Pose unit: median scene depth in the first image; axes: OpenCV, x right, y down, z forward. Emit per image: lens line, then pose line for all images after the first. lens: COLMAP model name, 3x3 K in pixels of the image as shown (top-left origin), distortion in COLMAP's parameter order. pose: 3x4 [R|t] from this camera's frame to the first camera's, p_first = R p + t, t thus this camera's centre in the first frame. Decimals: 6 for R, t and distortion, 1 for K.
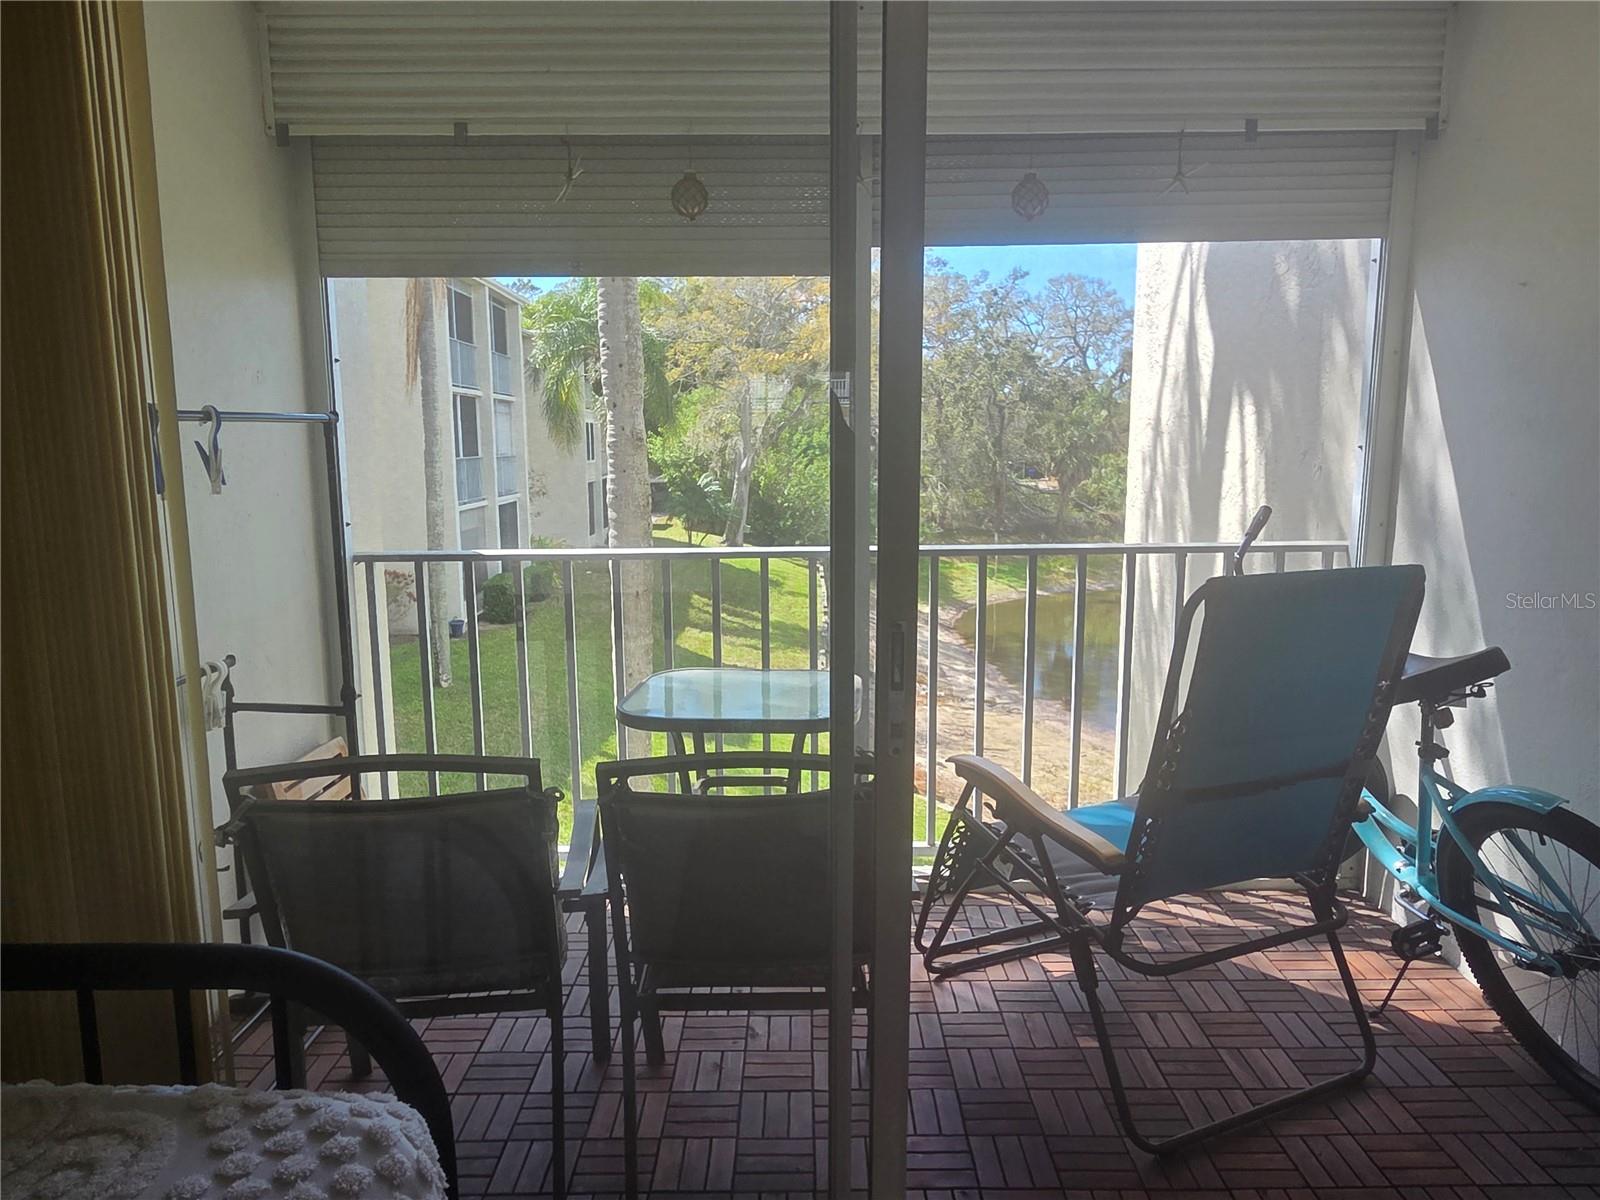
lens RADIAL K [[1051.9, 0, 800.0], [0, 1051.9, 600.0], [0, 0, 1]] dist [-0.002261, -0.000525]
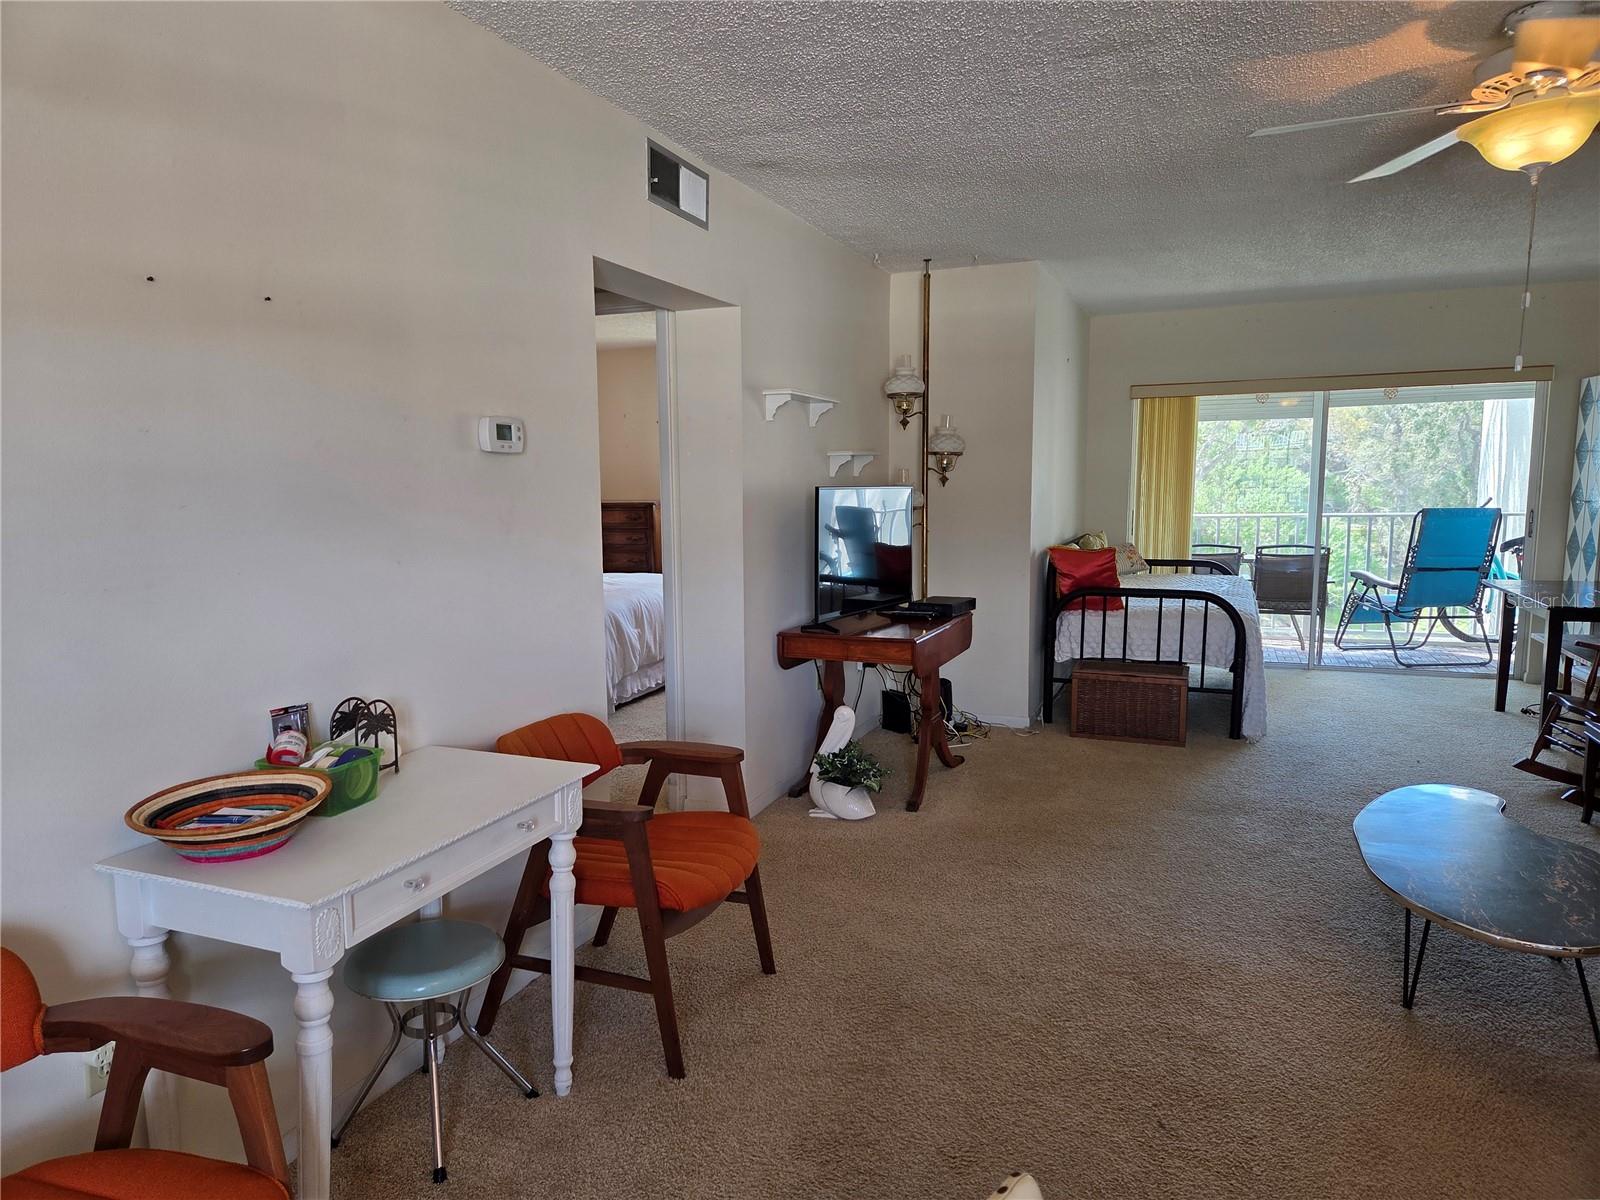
lens RADIAL K [[1071.0, 0, 777.6], [0, 1071.0, 625.8], [0, 0, 1]] dist [0.075145, -0.064769]
pose [[0.926258, 0.044754, -0.374223, -0.009480], [-0.048757, 0.998810, -0.001231, 0.016968], [0.373723, 0.019386, 0.927338, -0.116736]]
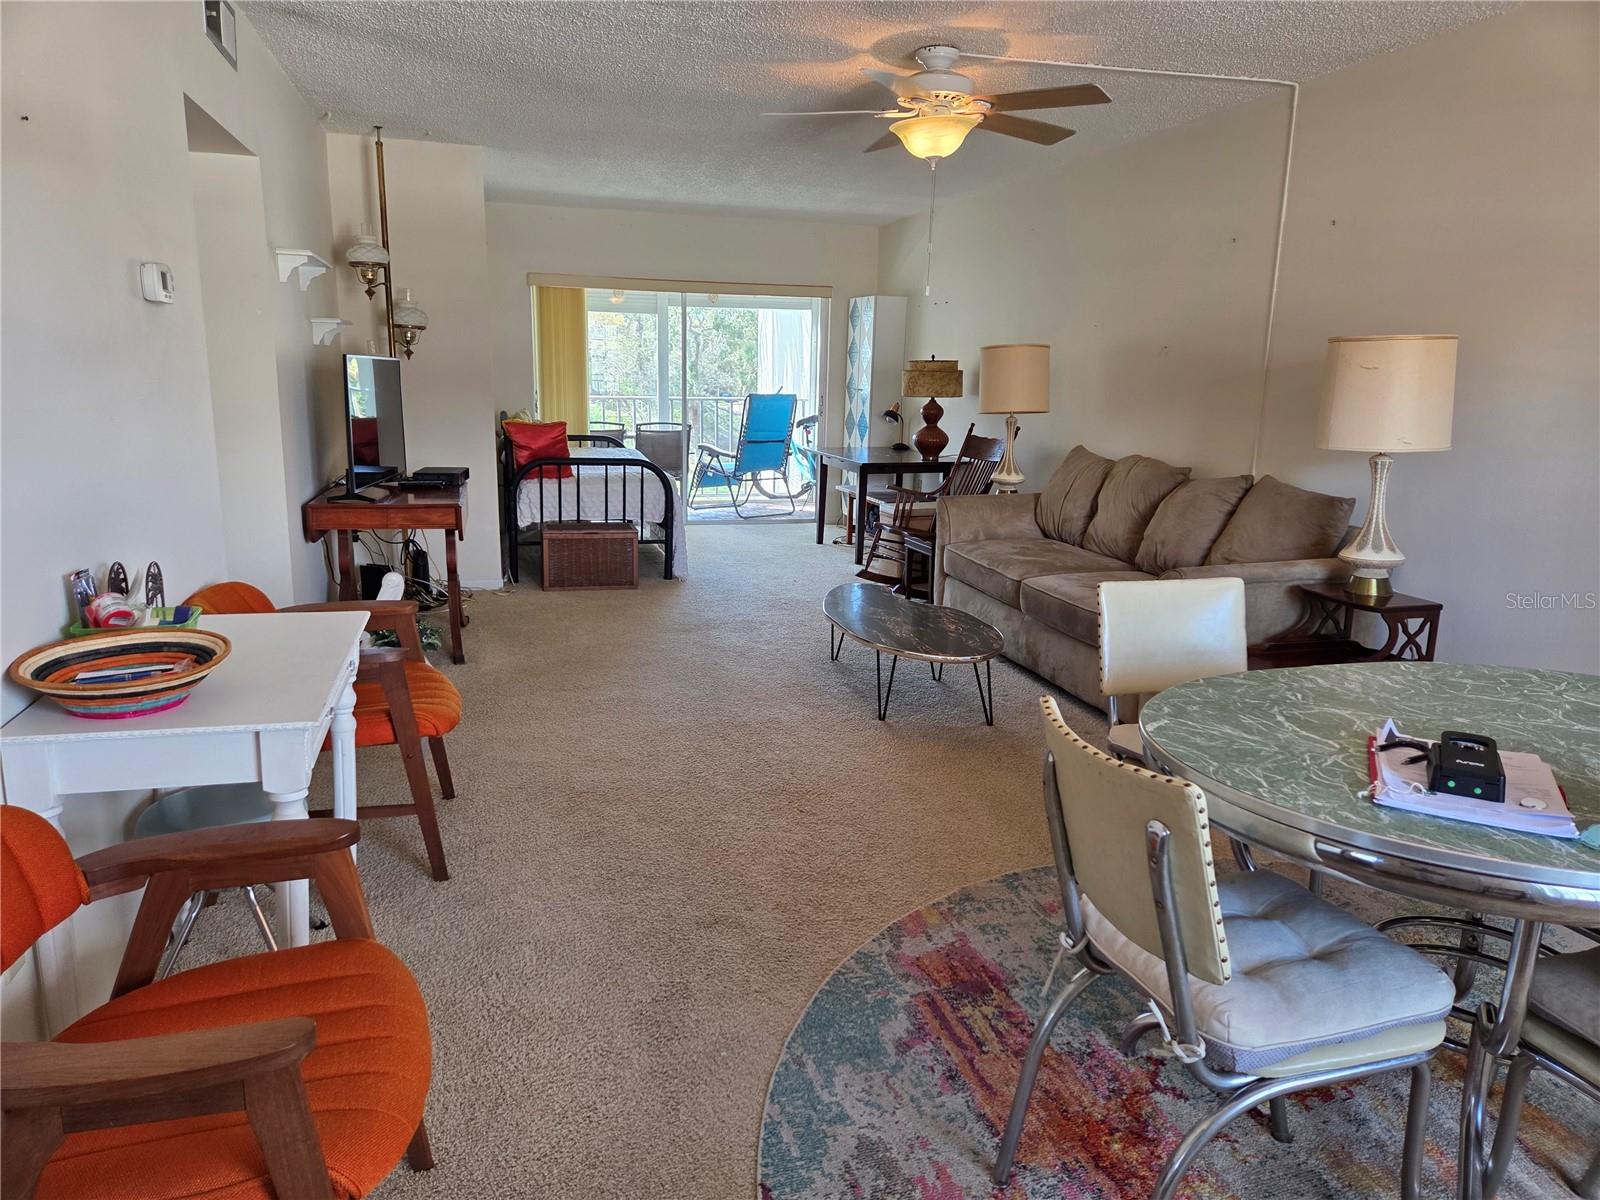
lens RADIAL K [[1068.0, 0, 790.6], [0, 1068.0, 605.8], [0, 0, 1]] dist [0.079795, -0.064118]
pose [[0.962686, -0.034225, 0.268449, -0.026248], [0.014870, 0.997162, 0.073804, 0.019357], [-0.270213, -0.067059, 0.960462, -0.128296]]
